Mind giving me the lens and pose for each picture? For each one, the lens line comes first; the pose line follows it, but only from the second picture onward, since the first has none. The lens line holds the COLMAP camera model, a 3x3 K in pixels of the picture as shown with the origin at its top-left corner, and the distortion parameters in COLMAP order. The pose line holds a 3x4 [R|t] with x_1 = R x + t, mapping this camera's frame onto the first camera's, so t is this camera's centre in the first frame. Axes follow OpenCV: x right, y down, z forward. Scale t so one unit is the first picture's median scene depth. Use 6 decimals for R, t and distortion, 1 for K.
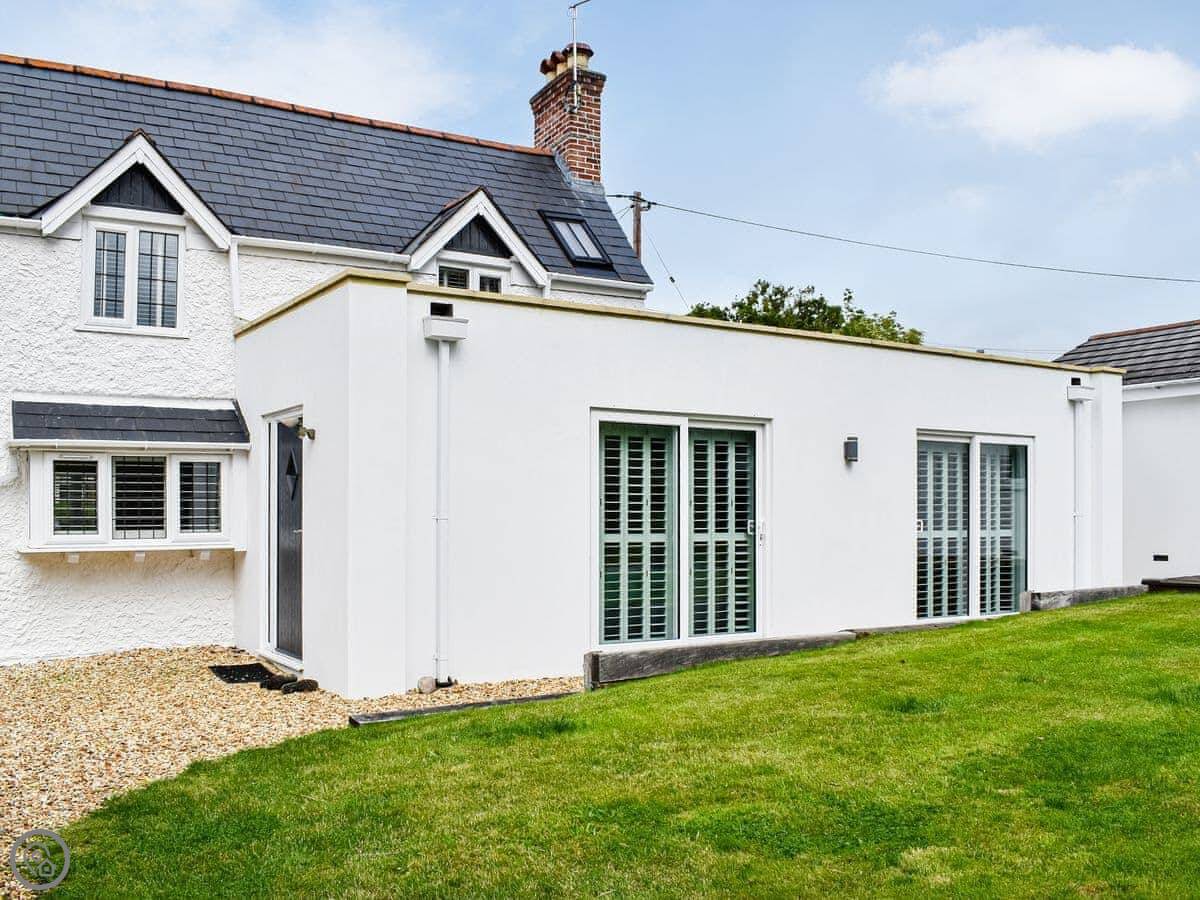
lens RADIAL K [[1065.4, 0, 600.0], [0, 1065.4, 503.0], [0, 0, 1]] dist [-0.078198, 0.001611]
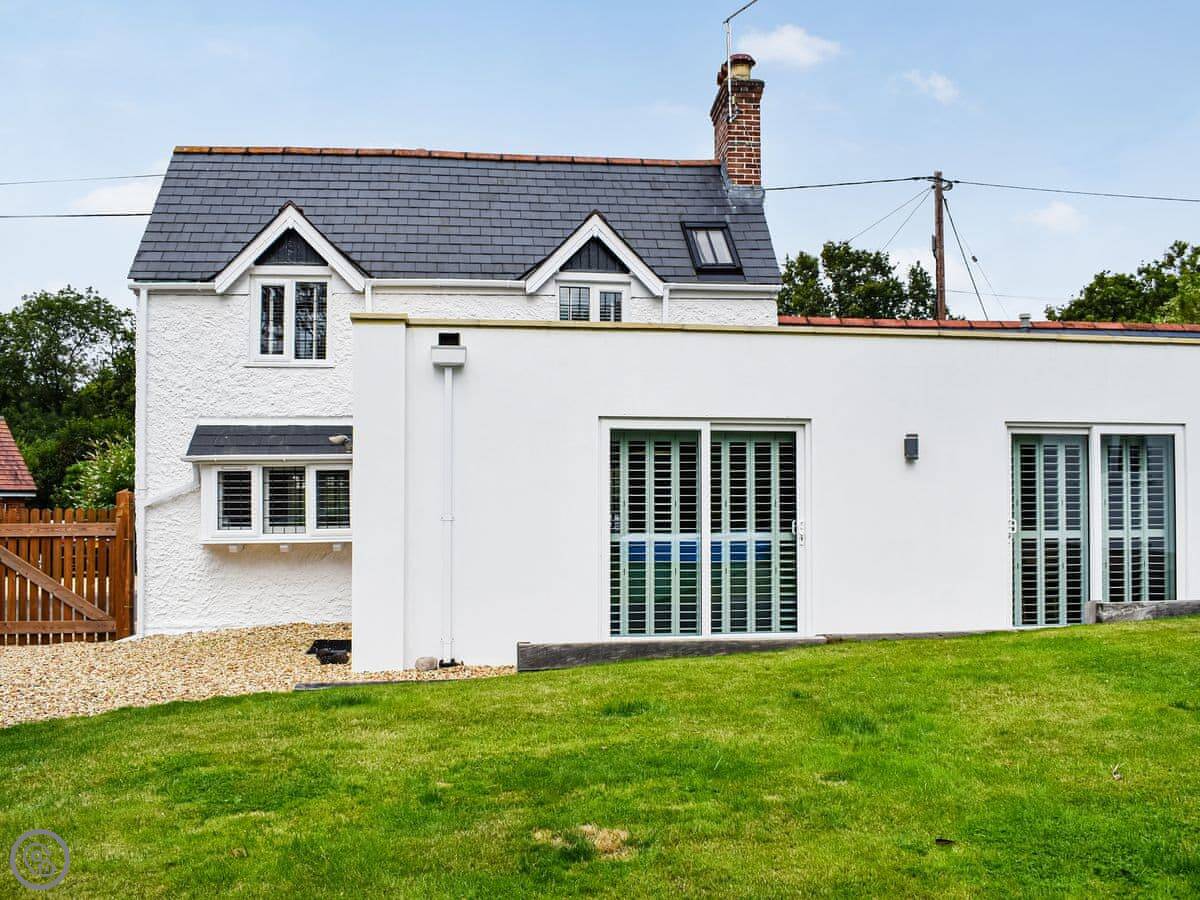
lens RADIAL K [[1061.6, 0, 604.6], [0, 1061.6, 461.3], [0, 0, 1]] dist [-0.080614, 0.004326]
pose [[0.917727, -0.017016, -0.396847, 0.379391], [0.006836, 0.999611, -0.027053, -0.013937], [0.397153, 0.022114, 0.917486, 0.011993]]
